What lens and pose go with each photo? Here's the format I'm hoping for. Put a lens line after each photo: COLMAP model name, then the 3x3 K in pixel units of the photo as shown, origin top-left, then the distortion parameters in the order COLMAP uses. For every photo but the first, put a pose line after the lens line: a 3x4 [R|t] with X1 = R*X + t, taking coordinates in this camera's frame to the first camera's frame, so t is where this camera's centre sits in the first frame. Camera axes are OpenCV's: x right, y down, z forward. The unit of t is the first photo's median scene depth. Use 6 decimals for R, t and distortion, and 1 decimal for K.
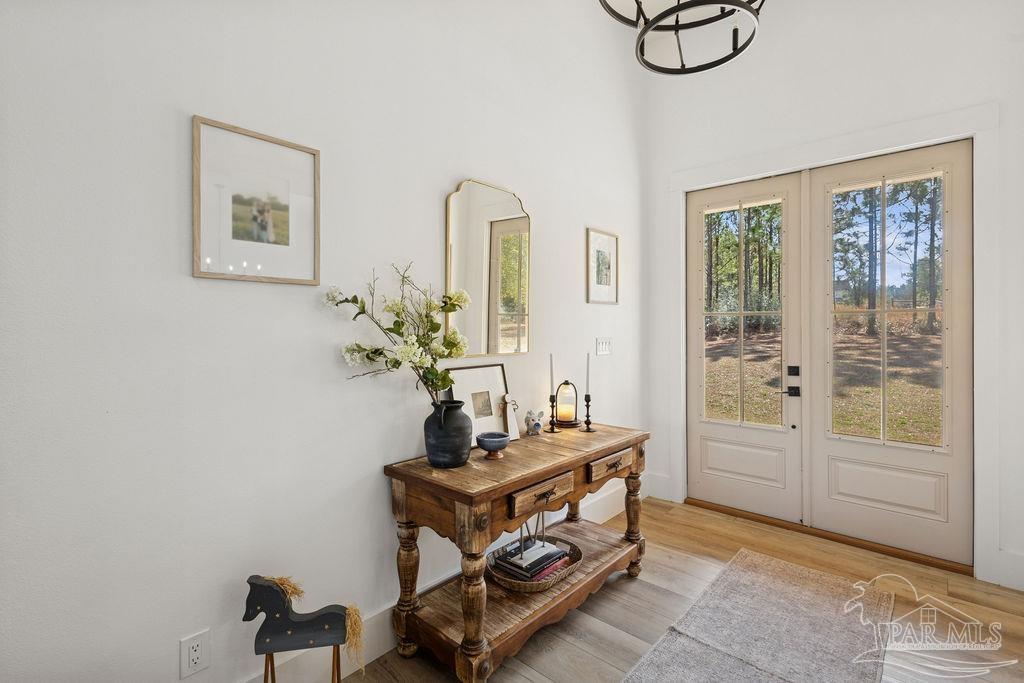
lens RADIAL K [[478.1, 0, 516.4], [0, 478.1, 317.1], [0, 0, 1]] dist [0.001306, -0.000213]
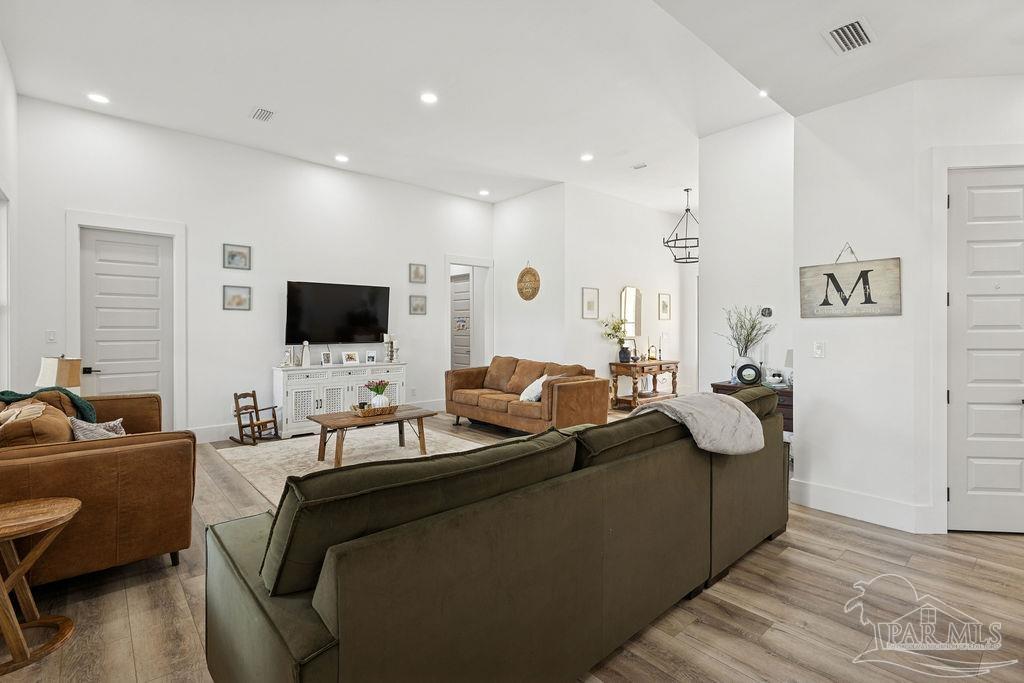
lens RADIAL K [[478.4, 0, 510.7], [0, 478.4, 328.3], [0, 0, 1]] dist [0.002117, 0.000464]
pose [[0.991469, -0.004822, -0.130255, -0.502549], [0.007189, 0.999817, 0.017710, -0.050704], [0.130146, -0.018495, 0.991322, -2.733249]]
